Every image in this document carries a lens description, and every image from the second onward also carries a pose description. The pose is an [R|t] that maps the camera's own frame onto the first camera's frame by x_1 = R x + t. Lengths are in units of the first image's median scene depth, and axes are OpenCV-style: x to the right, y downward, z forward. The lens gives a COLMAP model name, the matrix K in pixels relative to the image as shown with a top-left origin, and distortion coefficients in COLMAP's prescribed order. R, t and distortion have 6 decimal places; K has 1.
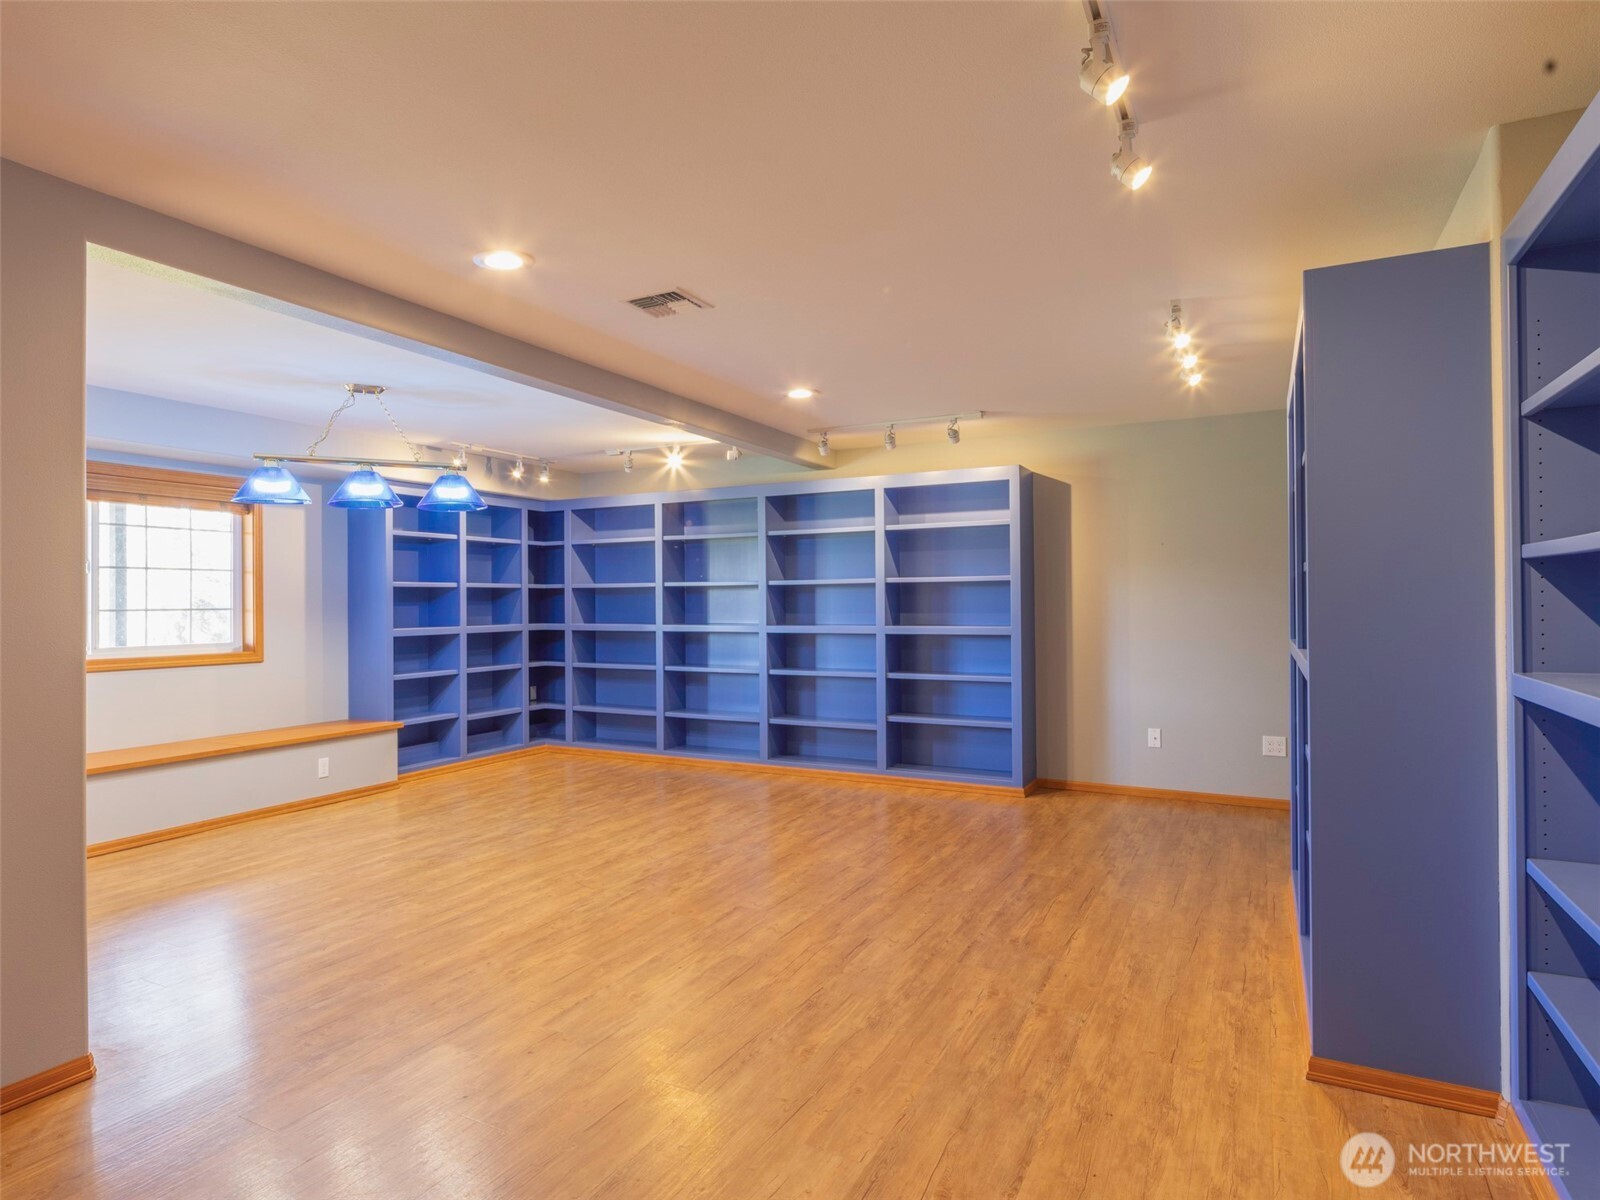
lens RADIAL K [[909.0, 0, 799.9], [0, 909.0, 596.4], [0, 0, 1]] dist [0.019373, -0.000191]
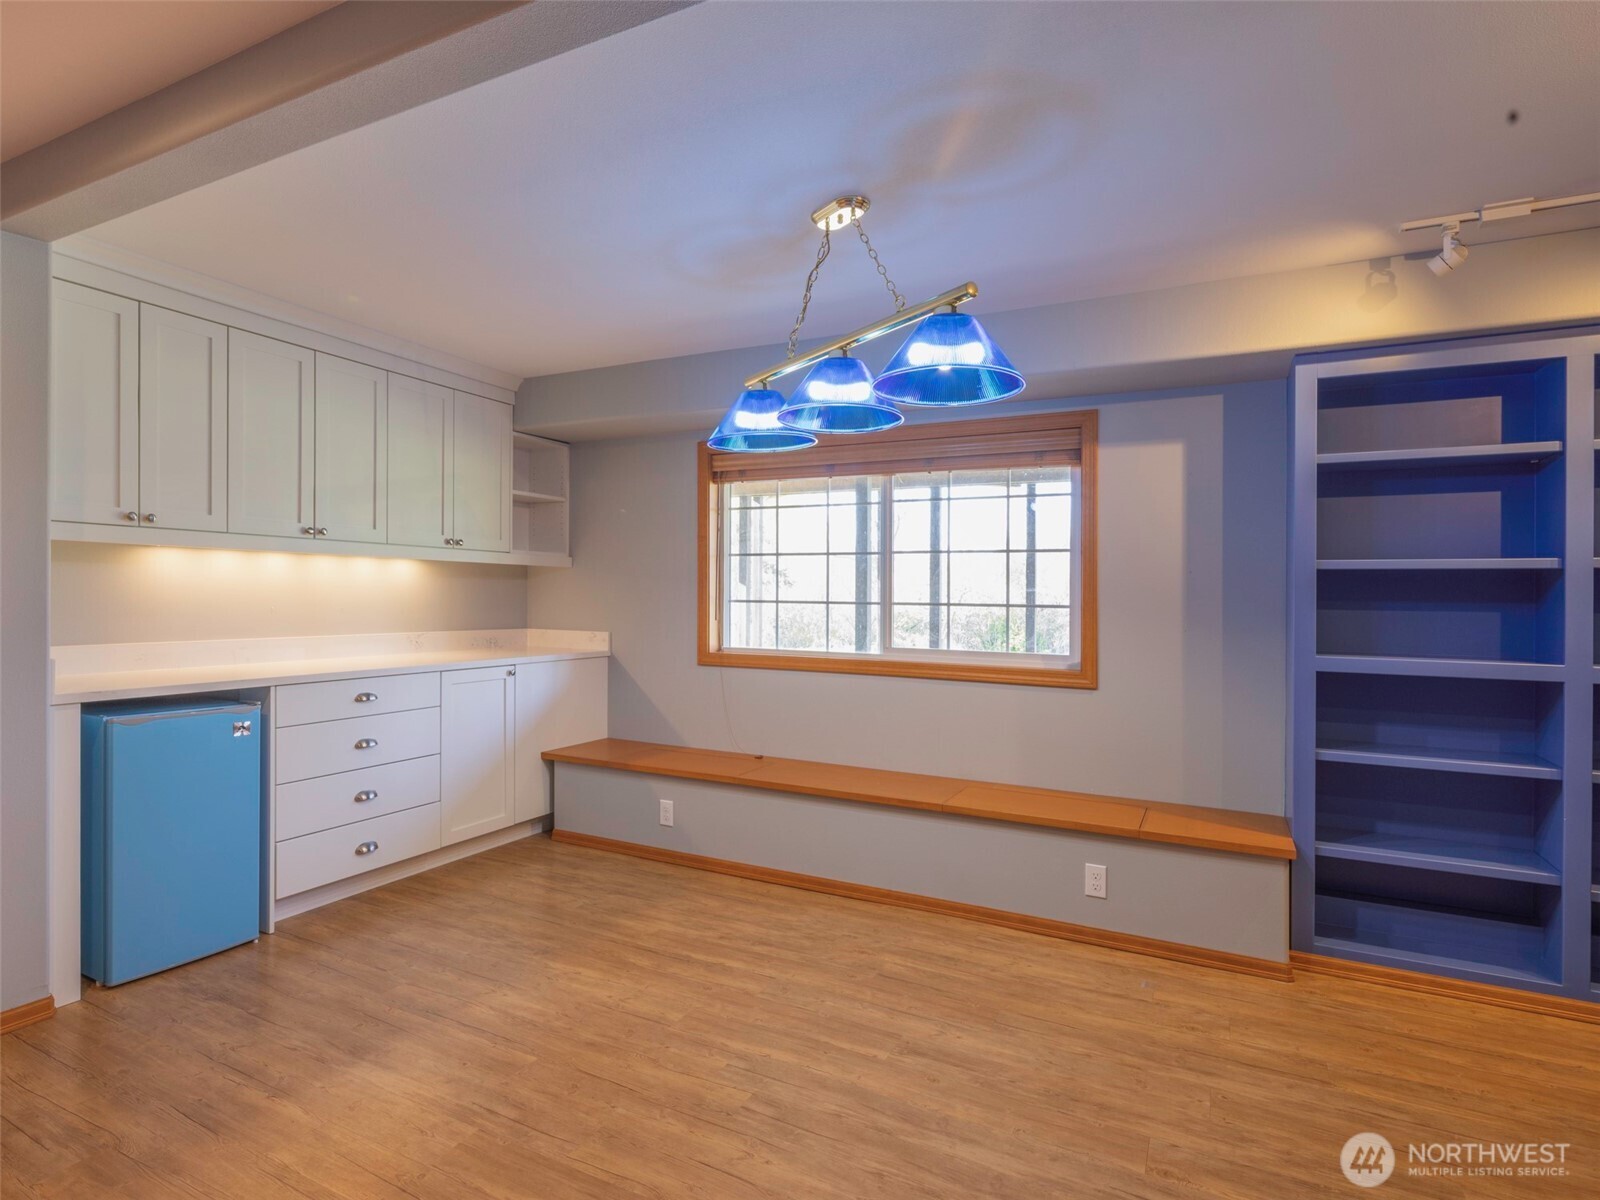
lens RADIAL K [[909.0, 0, 799.8], [0, 909.0, 593.9], [0, 0, 1]] dist [0.019373, -0.000191]
pose [[-0.091046, 0.011306, -0.995783, 0.092261], [-0.002564, 0.999930, 0.011588, -0.004138], [0.995843, 0.003608, -0.091011, 1.005493]]
